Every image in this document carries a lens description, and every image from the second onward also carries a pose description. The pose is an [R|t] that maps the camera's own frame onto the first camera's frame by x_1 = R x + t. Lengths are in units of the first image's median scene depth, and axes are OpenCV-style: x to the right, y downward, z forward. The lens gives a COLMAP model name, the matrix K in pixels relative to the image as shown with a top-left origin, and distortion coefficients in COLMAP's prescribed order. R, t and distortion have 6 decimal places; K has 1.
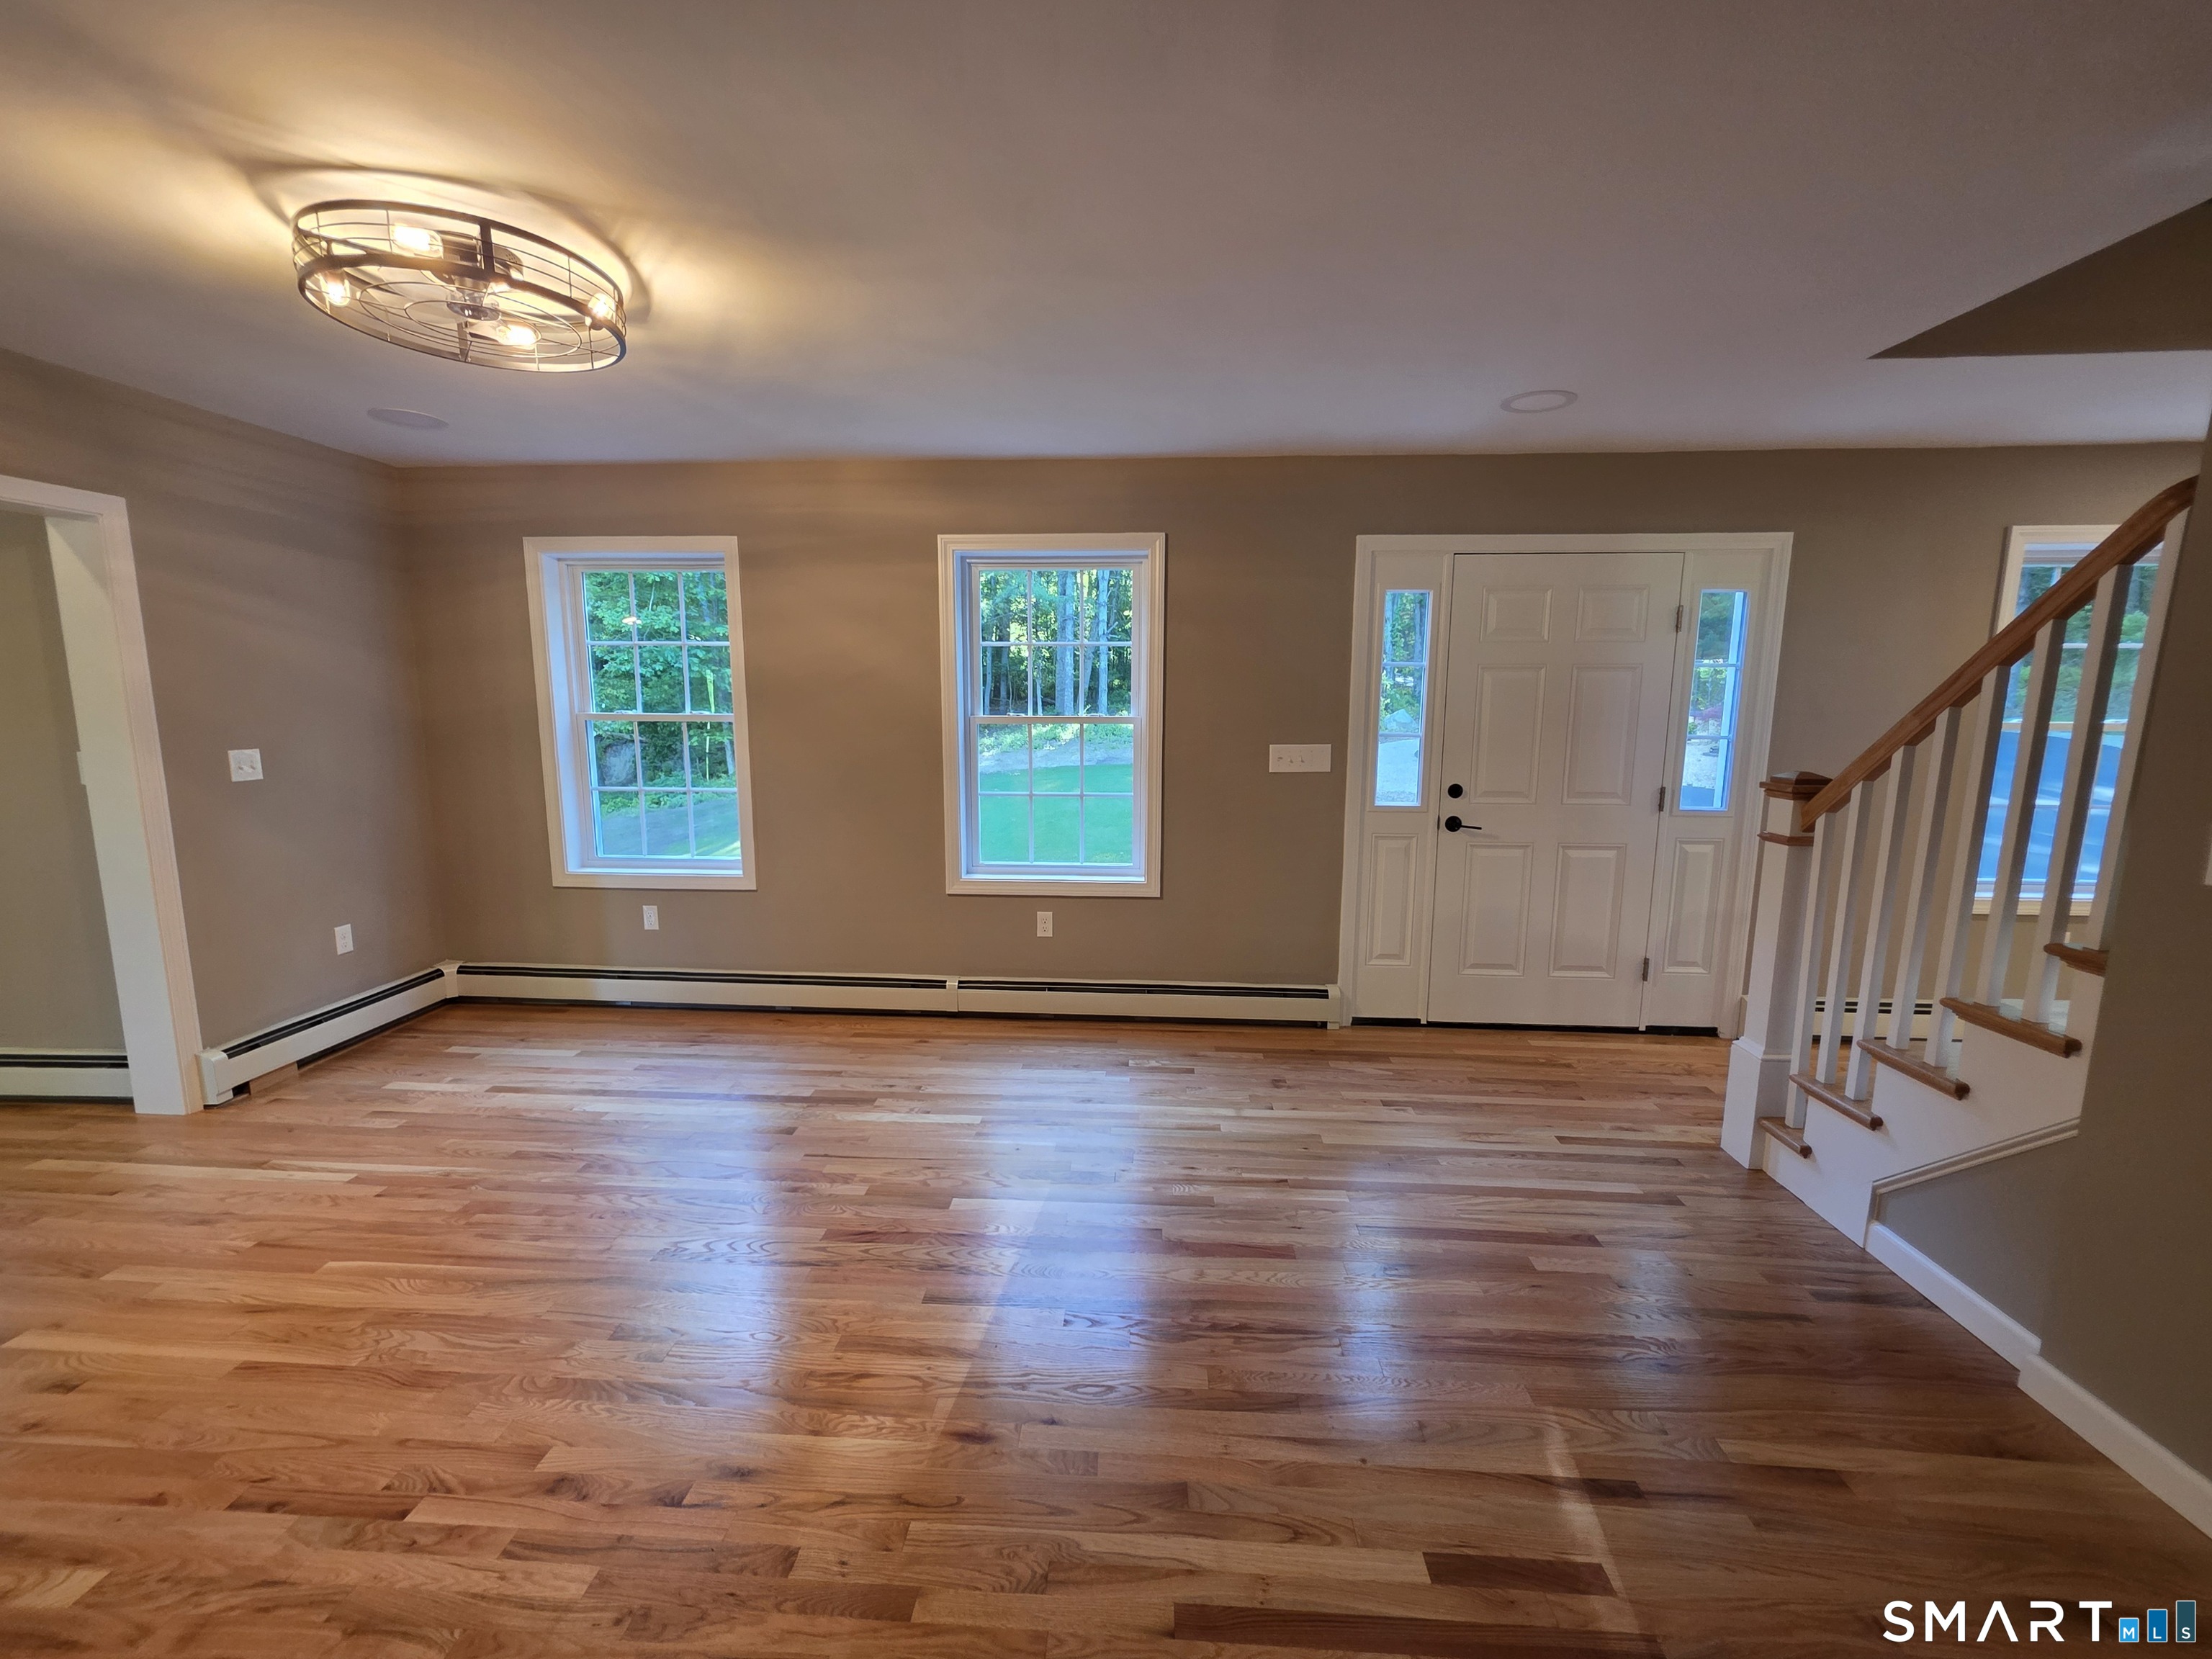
lens RADIAL K [[886.3, 0, 1099.9], [0, 886.3, 828.6], [0, 0, 1]] dist [0.000586, 0.000999]
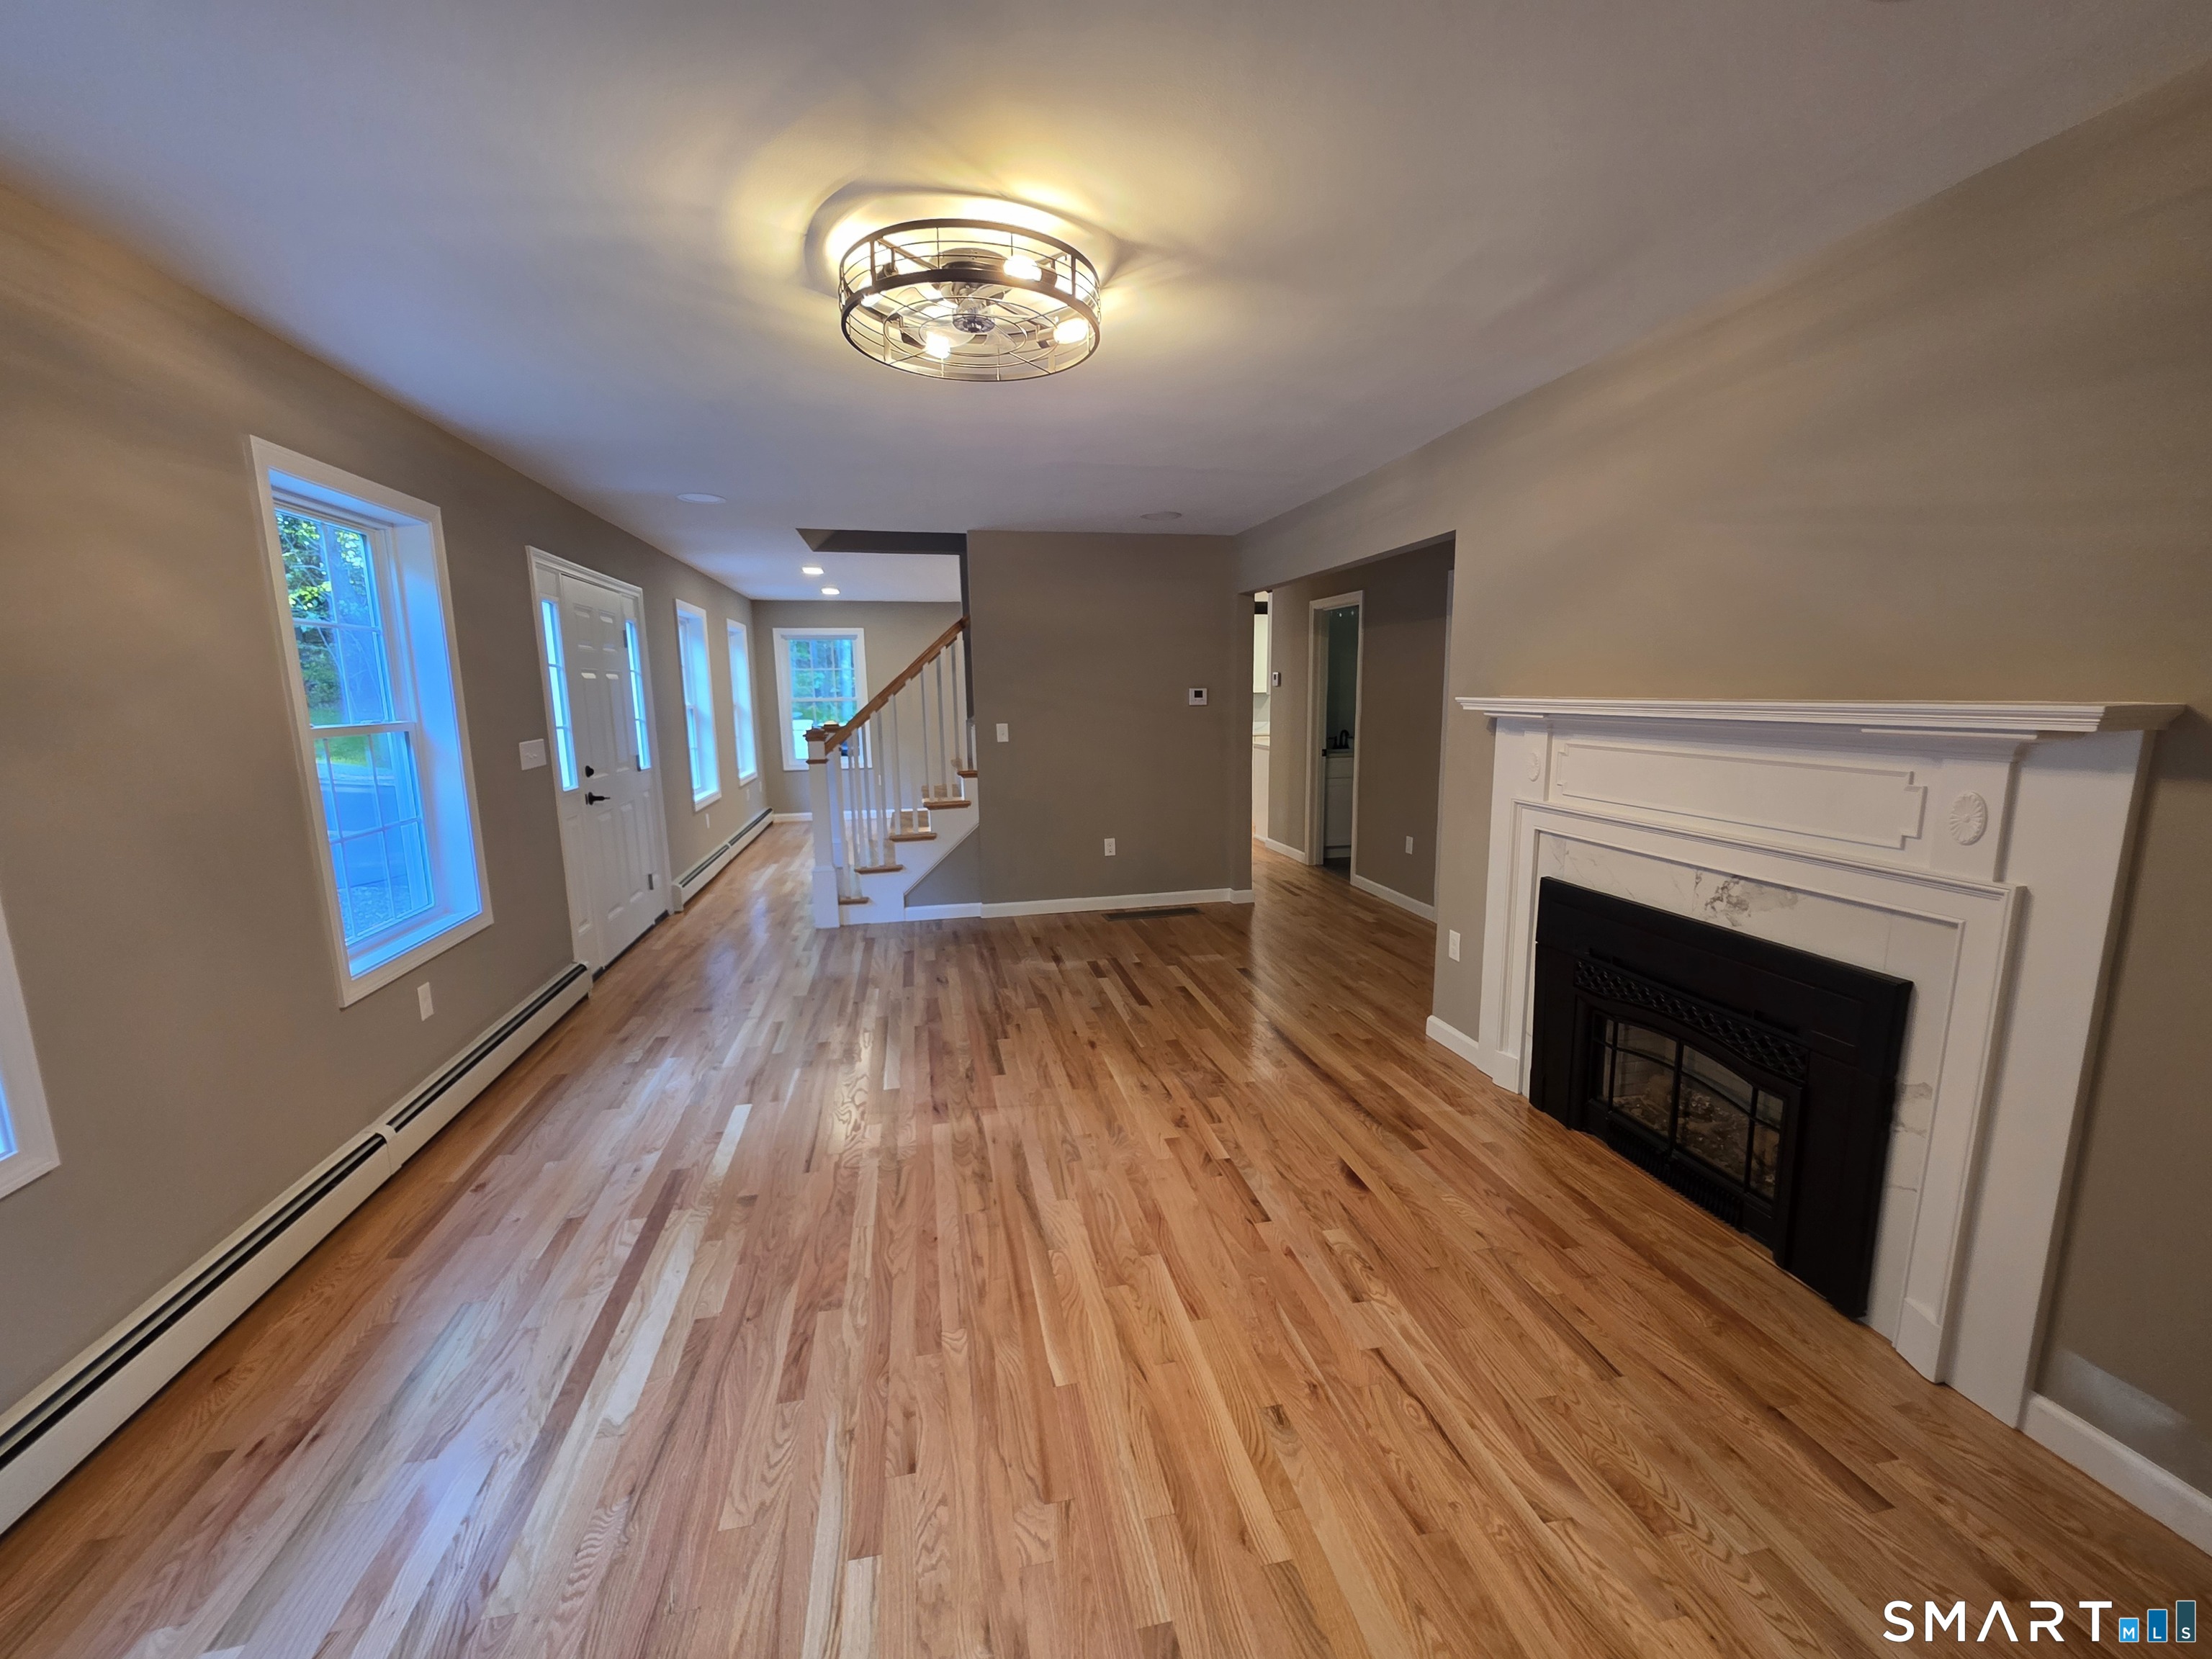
lens RADIAL K [[886.3, 0, 1103.9], [0, 886.3, 833.5], [0, 0, 1]] dist [0.000586, 0.000999]
pose [[-0.269029, -0.154889, 0.950596, -1.043064], [0.152125, 0.967761, 0.200739, -0.105232], [-0.951042, 0.198614, -0.236793, 0.695681]]
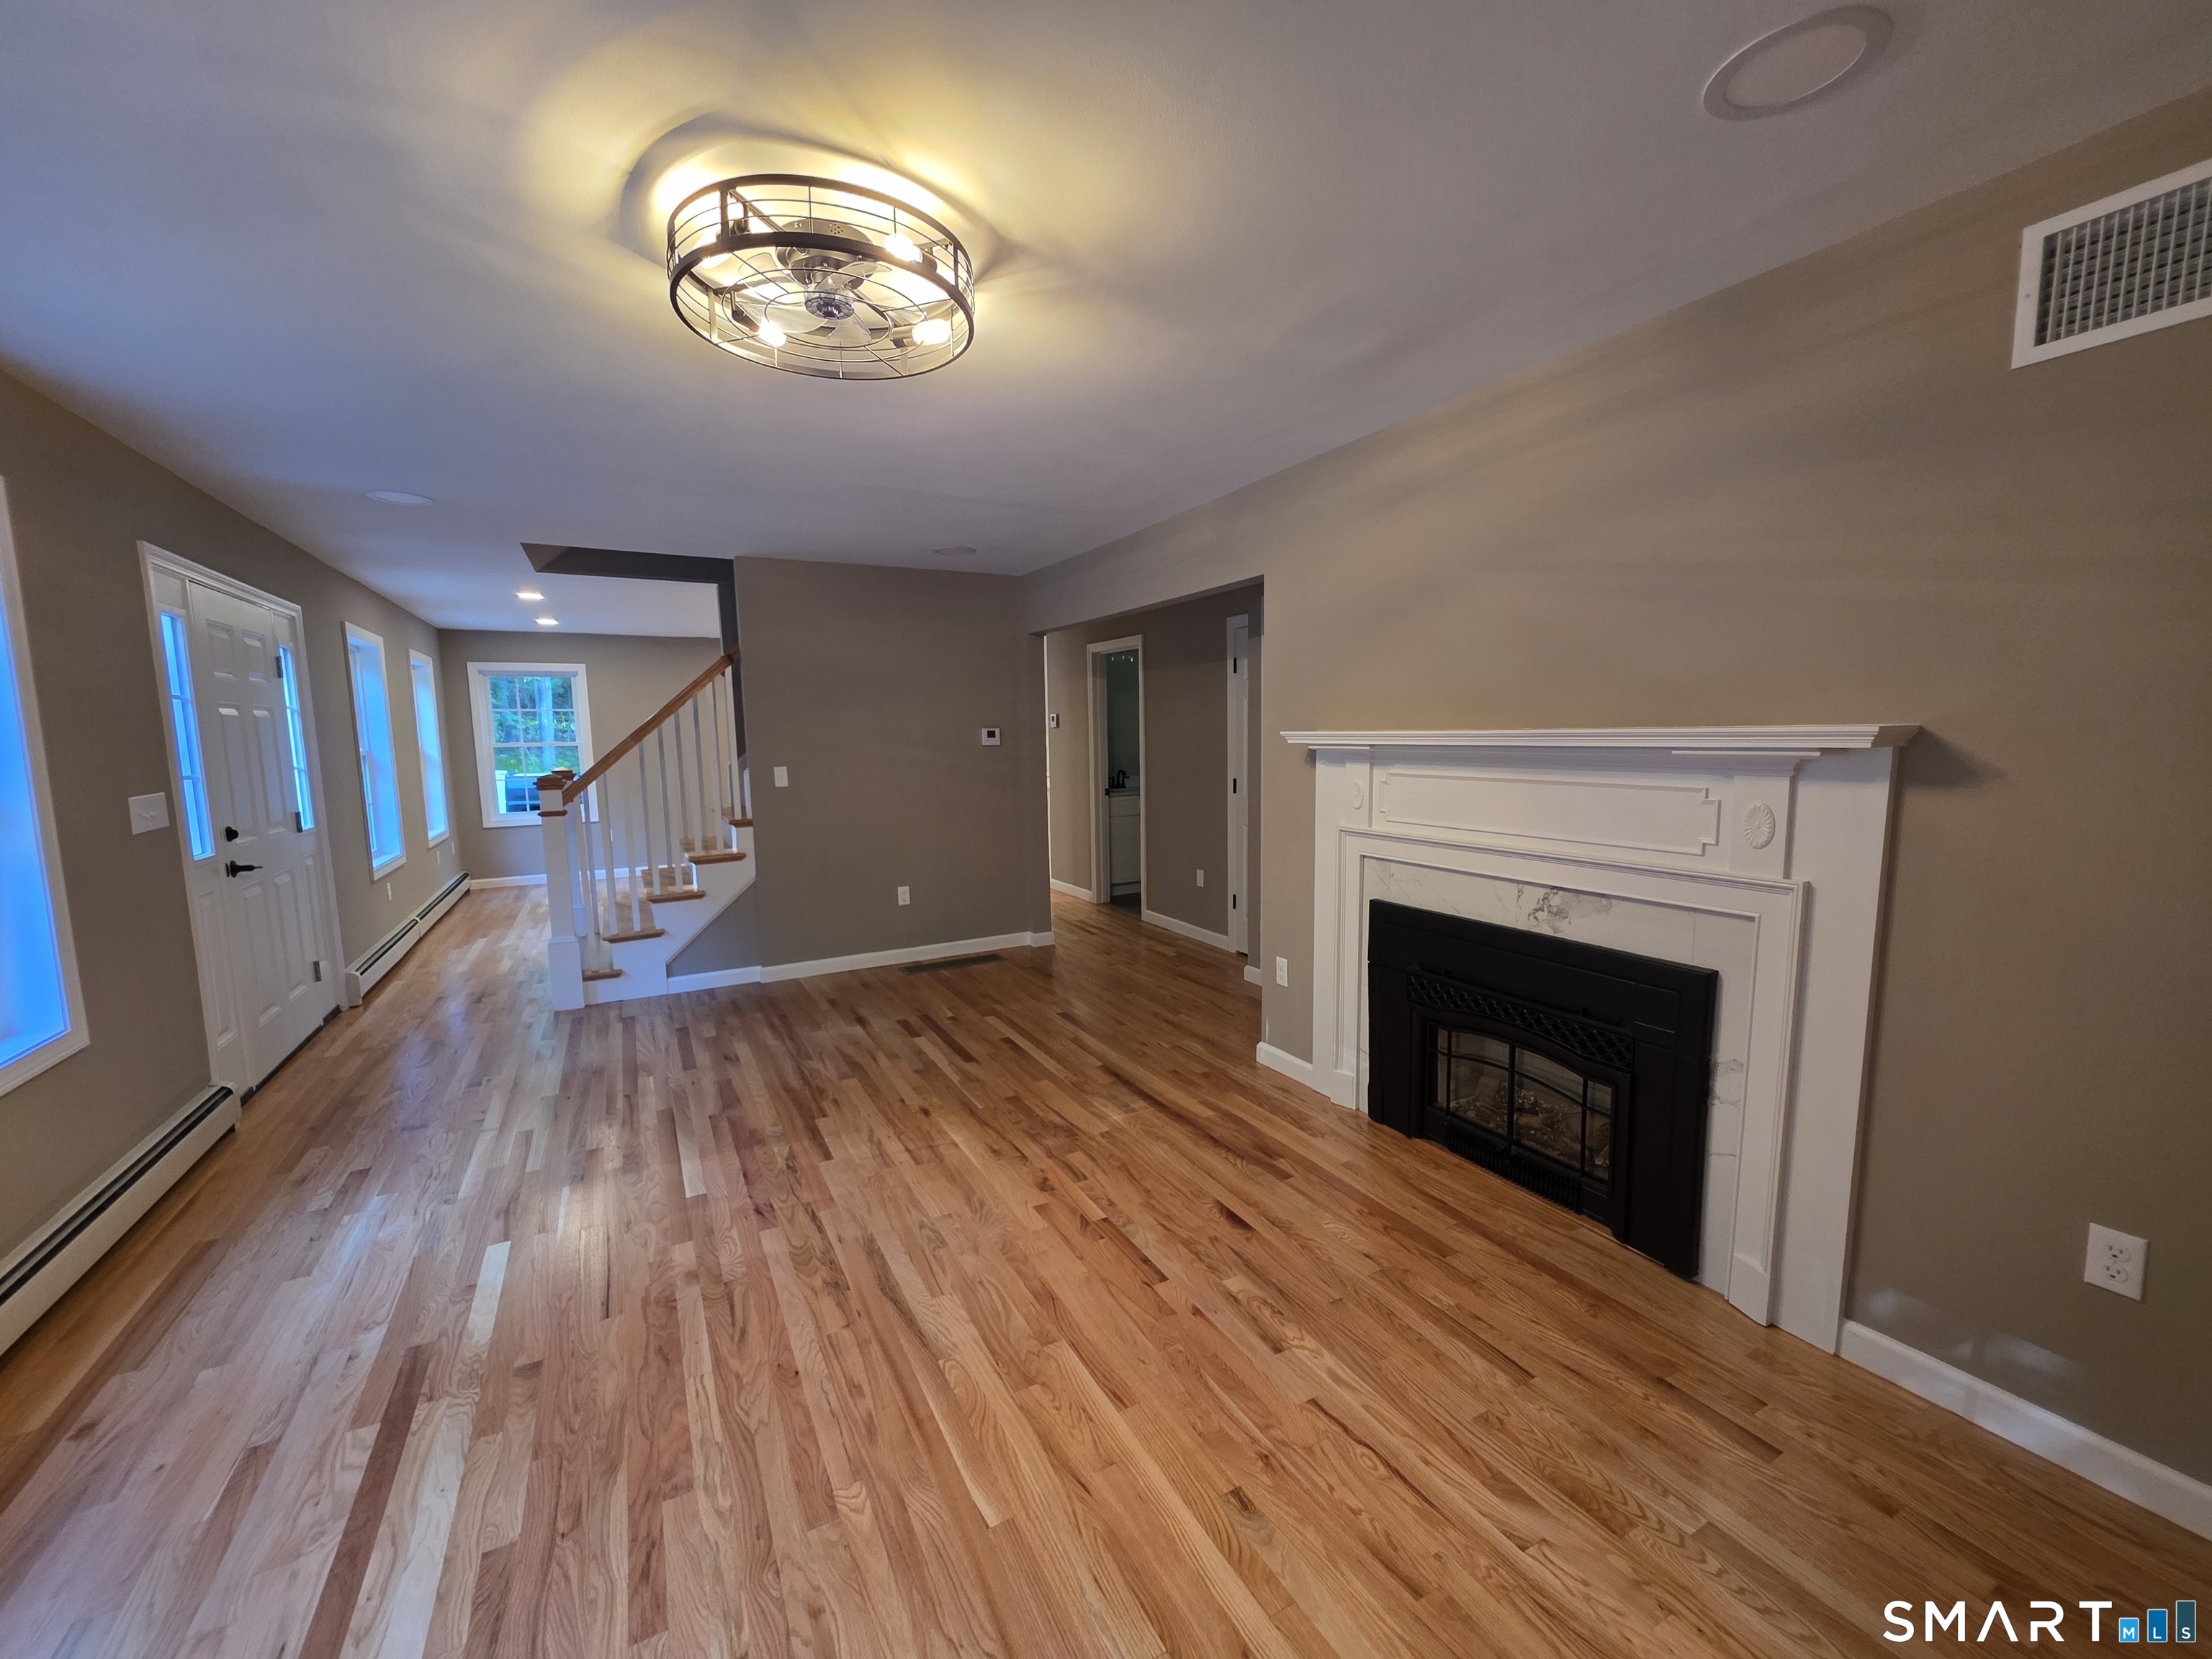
lens RADIAL K [[886.3, 0, 1102.0], [0, 886.3, 831.0], [0, 0, 1]] dist [0.000586, 0.000999]
pose [[-0.529540, -0.089943, 0.843503, -0.960289], [0.137777, 0.972041, 0.190143, -0.105417], [-0.837021, 0.216904, -0.502342, 0.766093]]
